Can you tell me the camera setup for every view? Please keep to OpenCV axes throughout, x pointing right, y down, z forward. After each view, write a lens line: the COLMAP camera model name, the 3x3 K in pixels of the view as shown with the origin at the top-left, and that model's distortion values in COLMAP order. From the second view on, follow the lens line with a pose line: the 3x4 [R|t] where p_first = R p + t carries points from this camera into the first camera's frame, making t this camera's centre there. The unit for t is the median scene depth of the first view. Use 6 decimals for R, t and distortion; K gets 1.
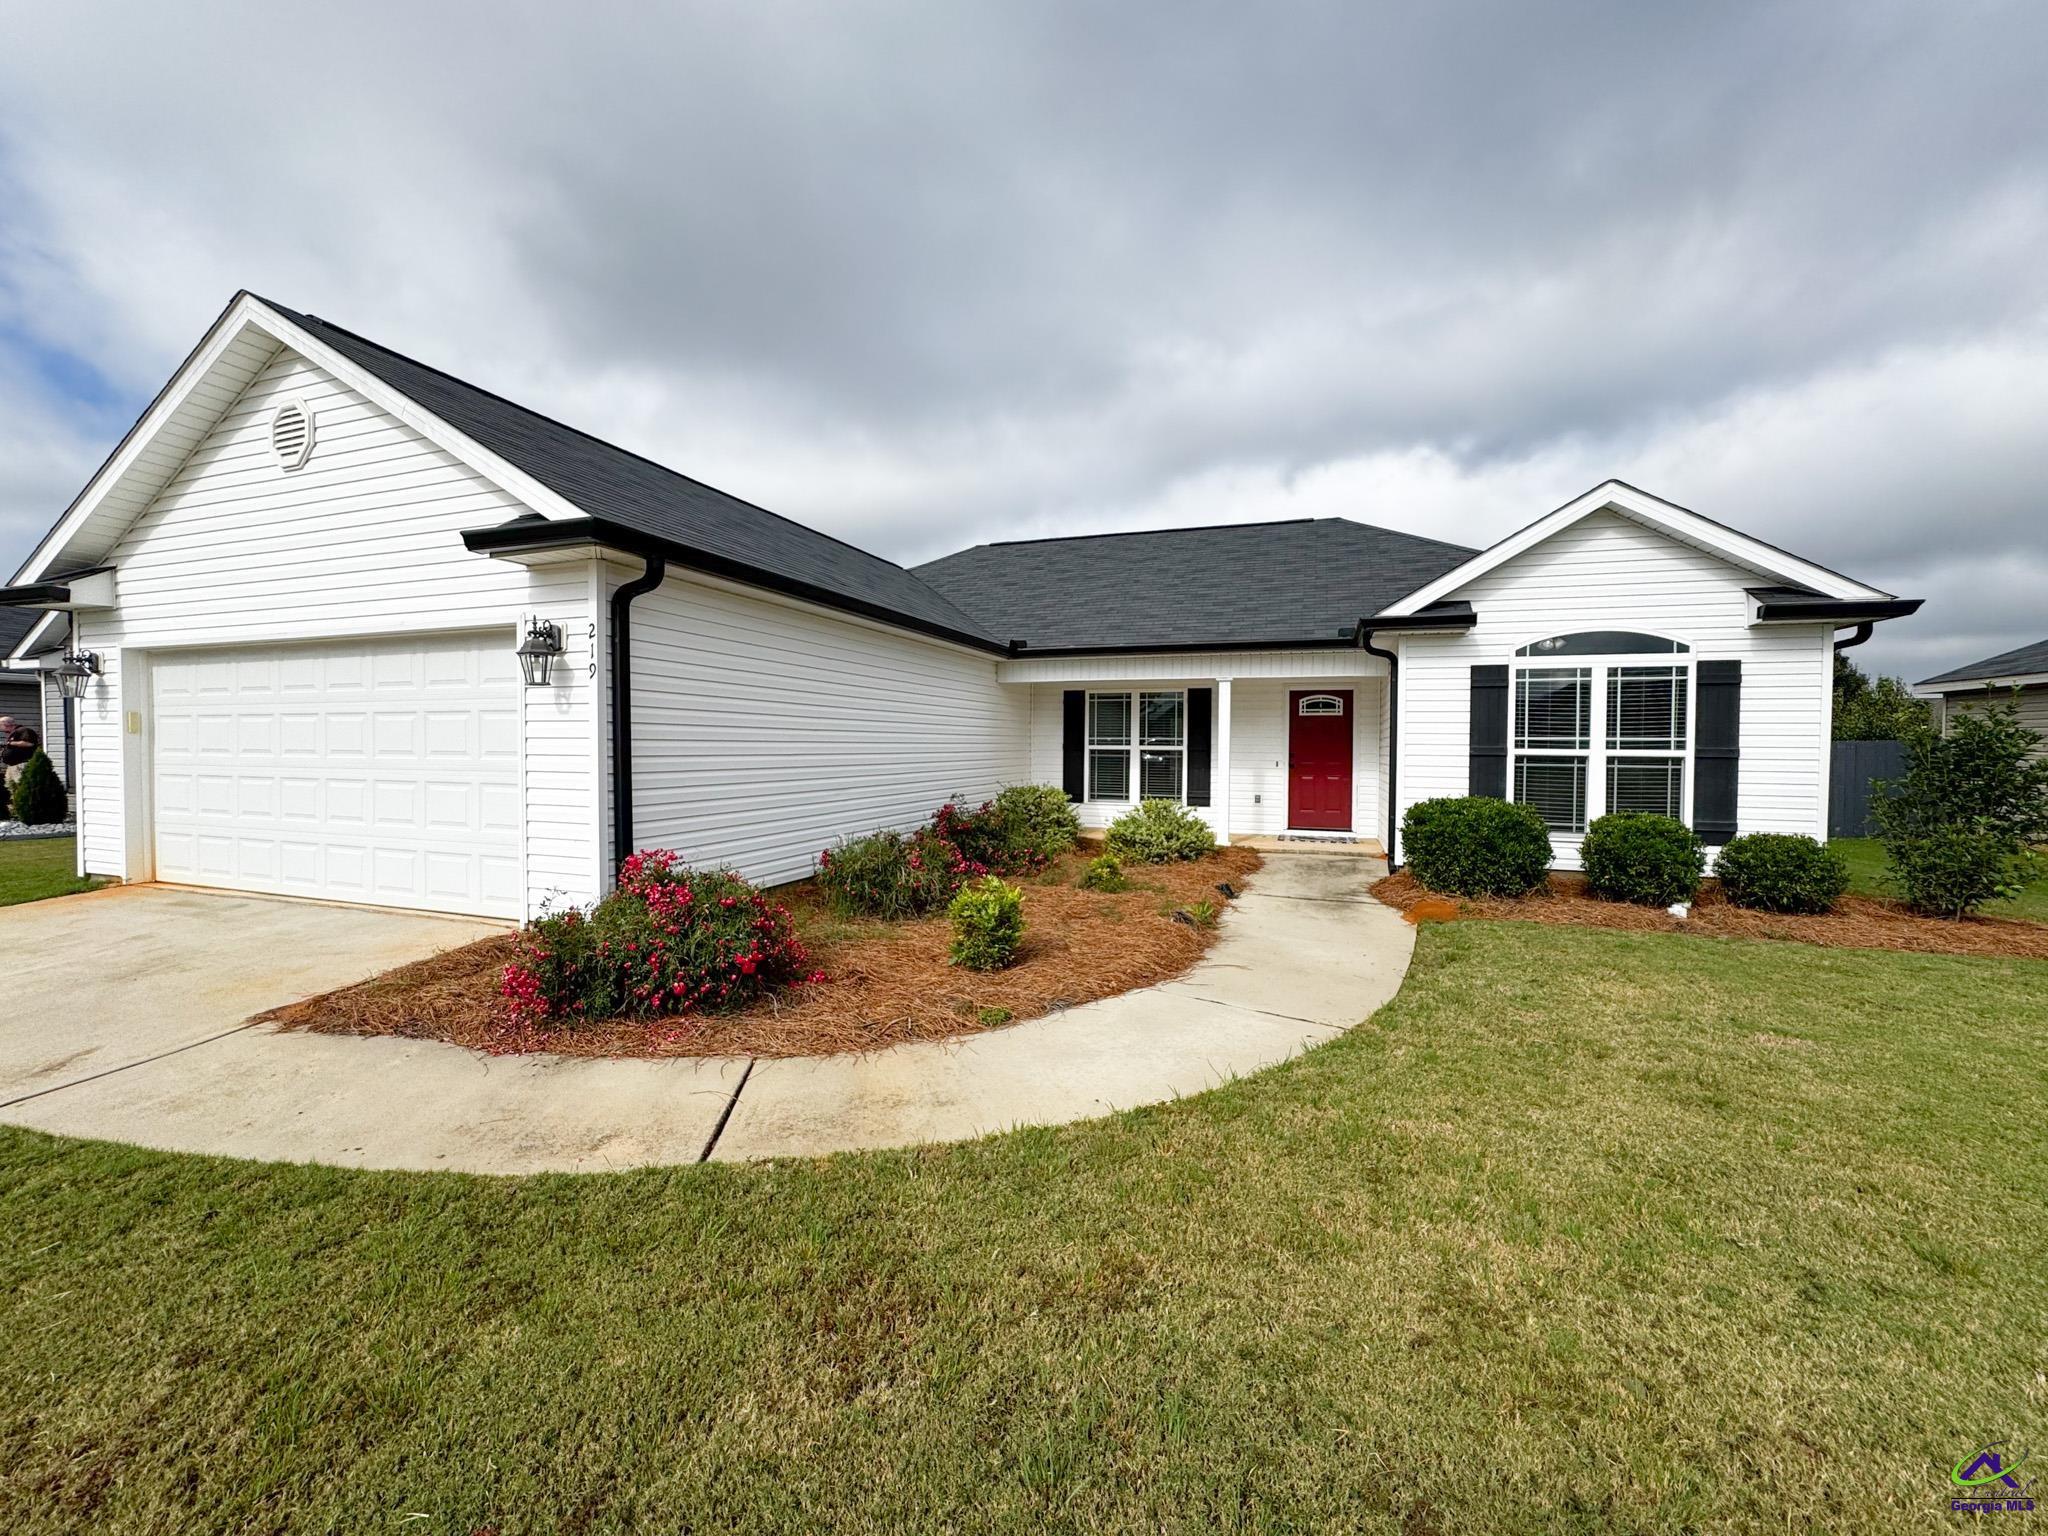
lens RADIAL K [[828.1, 0, 1024.0], [0, 828.1, 761.6], [0, 0, 1]] dist [-0.039077, 0.018700]
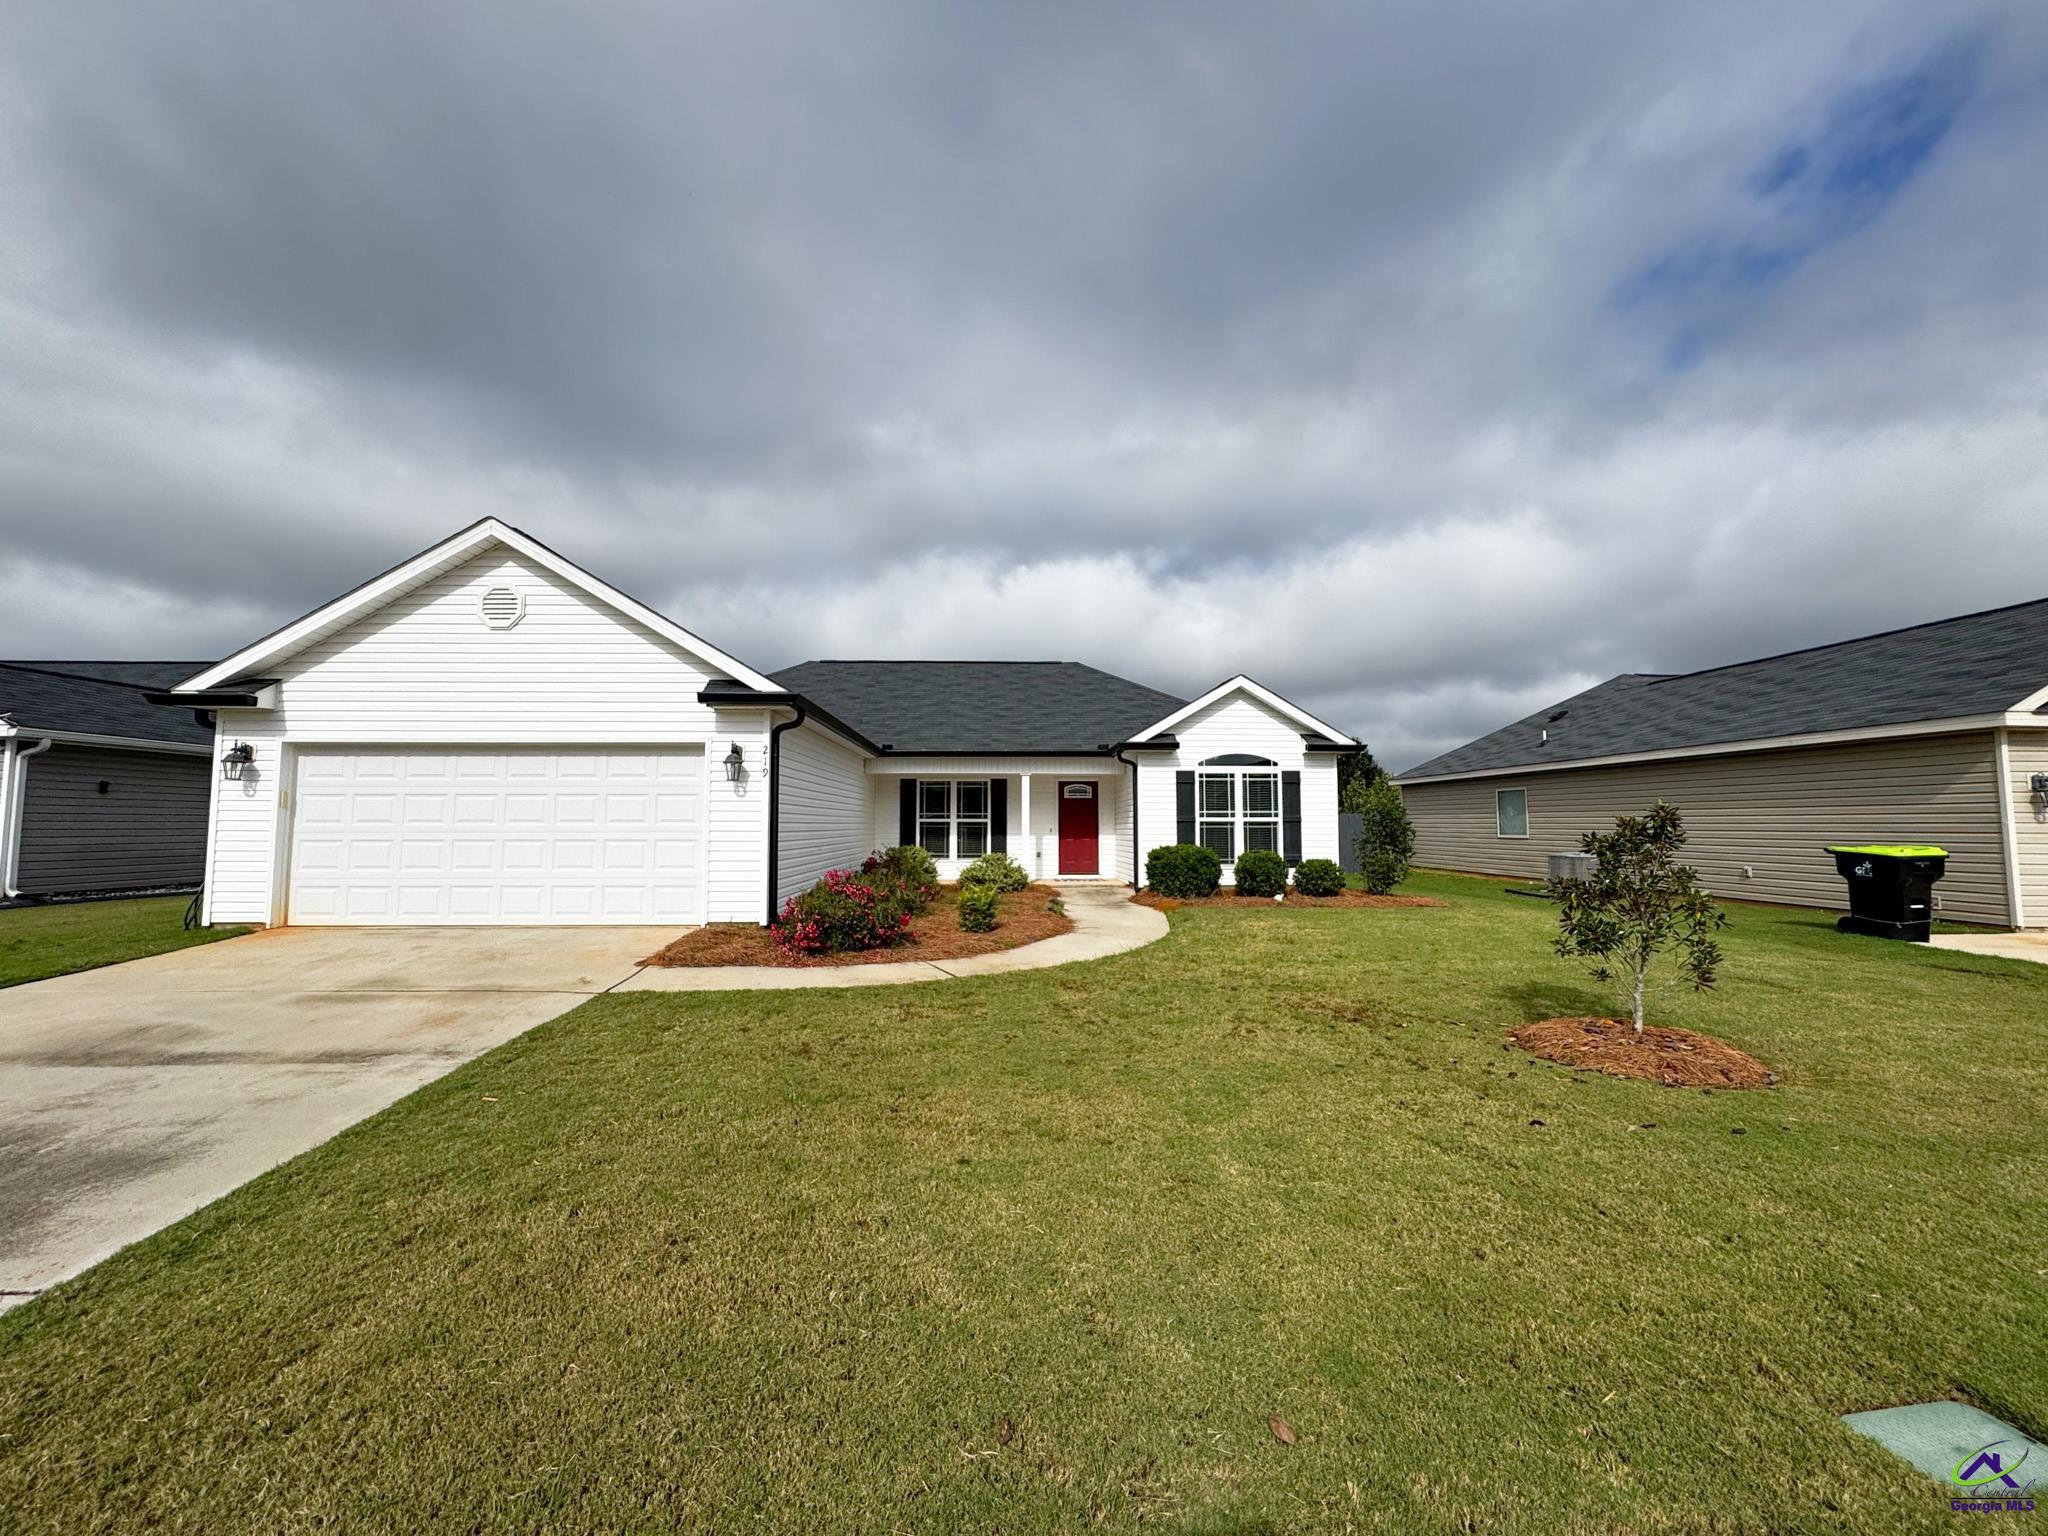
lens RADIAL K [[828.1, 0, 1024.0], [0, 828.1, 761.6], [0, 0, 1]] dist [-0.039077, 0.018700]
pose [[0.928412, 0.020948, 0.370961, -0.438516], [0.014434, 0.995622, -0.092348, 0.024012], [-0.371272, 0.091091, 0.924045, -0.549357]]
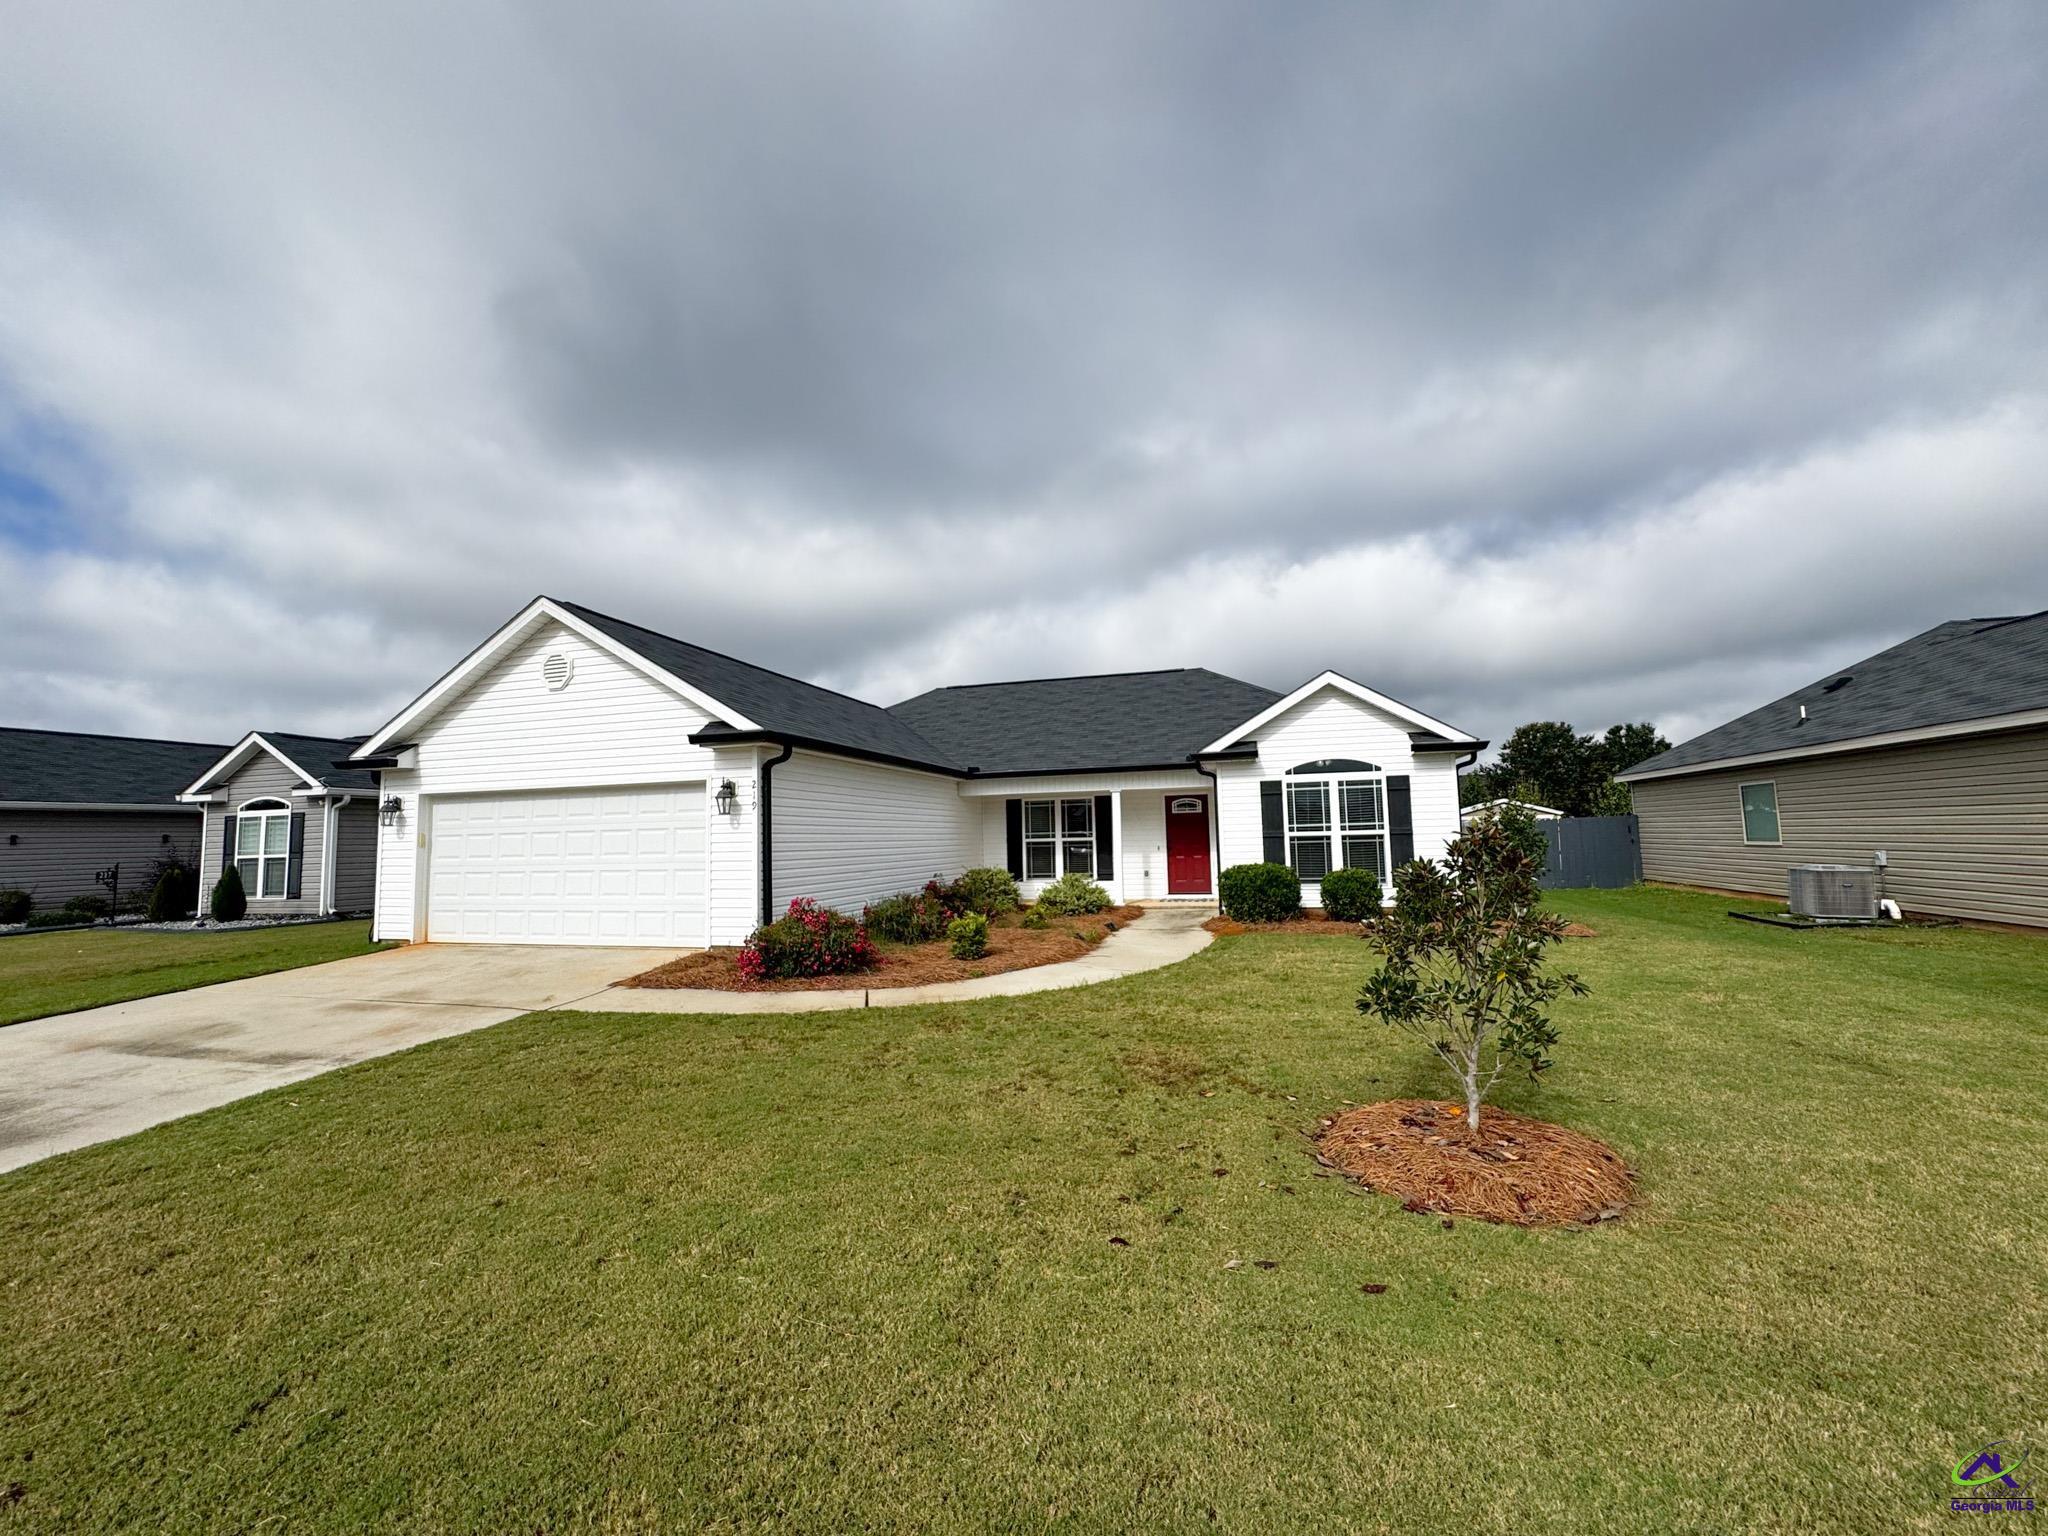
lens RADIAL K [[828.1, 0, 1024.0], [0, 828.1, 761.6], [0, 0, 1]] dist [-0.039077, 0.018700]
pose [[0.997229, -0.023059, 0.070724, -0.029119], [0.031040, 0.993006, -0.113913, 0.015083], [-0.067603, 0.115792, 0.990970, -0.601716]]
